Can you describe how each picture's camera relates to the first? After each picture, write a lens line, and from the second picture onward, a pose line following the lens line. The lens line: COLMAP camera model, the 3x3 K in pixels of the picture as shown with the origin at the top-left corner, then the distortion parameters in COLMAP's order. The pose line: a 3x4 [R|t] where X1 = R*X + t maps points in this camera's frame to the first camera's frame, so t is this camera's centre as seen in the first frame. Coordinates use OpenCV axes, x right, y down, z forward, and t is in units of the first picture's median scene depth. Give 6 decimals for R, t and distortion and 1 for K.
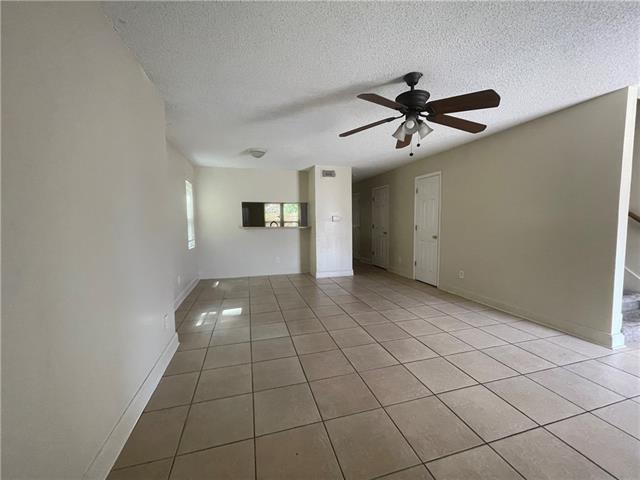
lens RADIAL K [[259.9, 0, 319.8], [0, 259.9, 239.3], [0, 0, 1]] dist [0.001896, -0.000260]
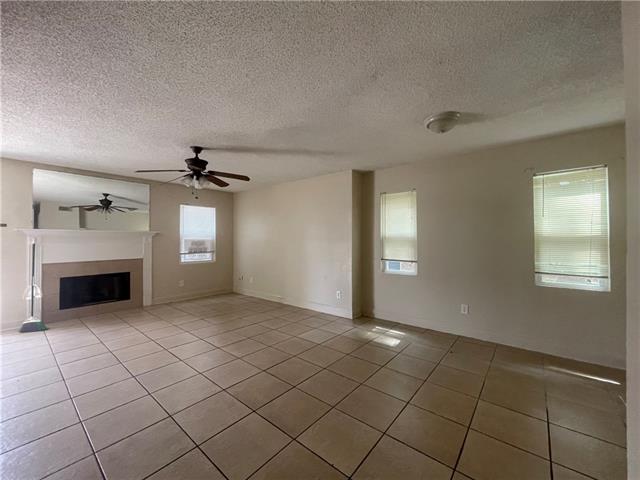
lens RADIAL K [[259.9, 0, 320.9], [0, 259.9, 237.5], [0, 0, 1]] dist [0.001896, -0.000260]
pose [[-0.826877, 0.009557, -0.562301, 0.455166], [-0.032978, 0.997311, 0.065446, -0.166179], [0.561415, 0.072659, -0.824339, 2.007513]]
